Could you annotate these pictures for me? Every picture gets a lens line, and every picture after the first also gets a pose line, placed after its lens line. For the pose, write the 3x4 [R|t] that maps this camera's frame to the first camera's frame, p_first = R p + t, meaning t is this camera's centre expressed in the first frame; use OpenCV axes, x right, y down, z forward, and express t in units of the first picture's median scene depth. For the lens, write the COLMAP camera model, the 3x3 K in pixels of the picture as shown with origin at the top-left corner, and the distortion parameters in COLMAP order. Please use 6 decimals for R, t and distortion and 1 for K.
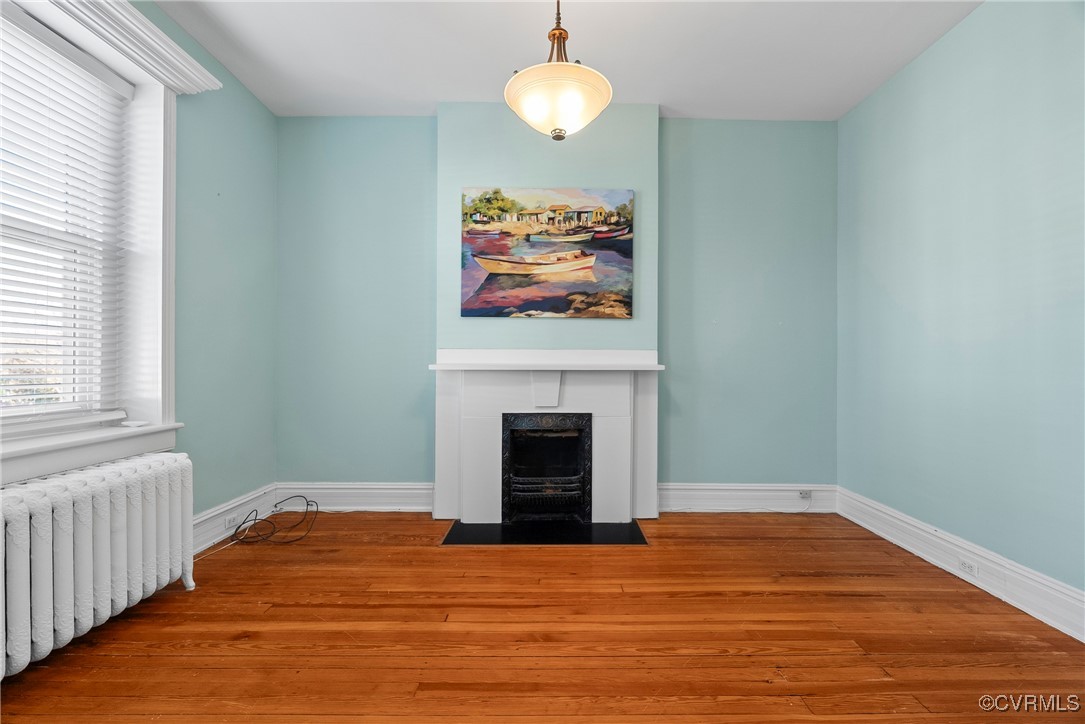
lens RADIAL K [[490.1, 0, 545.3], [0, 490.1, 367.9], [0, 0, 1]] dist [-0.006357, -0.000016]
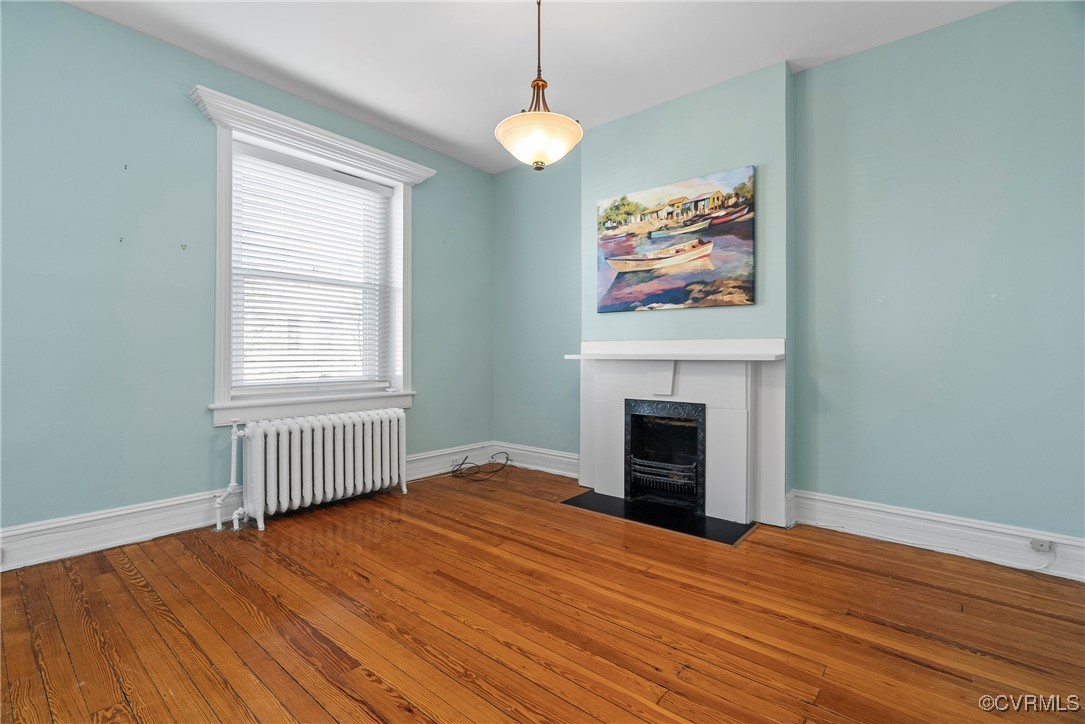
lens RADIAL K [[490.8, 0, 545.2], [0, 490.8, 360.6], [0, 0, 1]] dist [-0.002420, 0.000407]
pose [[0.761532, 0.006220, -0.648097, 0.485287], [-0.004658, 0.999981, 0.004123, 0.002839], [0.648110, -0.000121, 0.761546, 0.043198]]
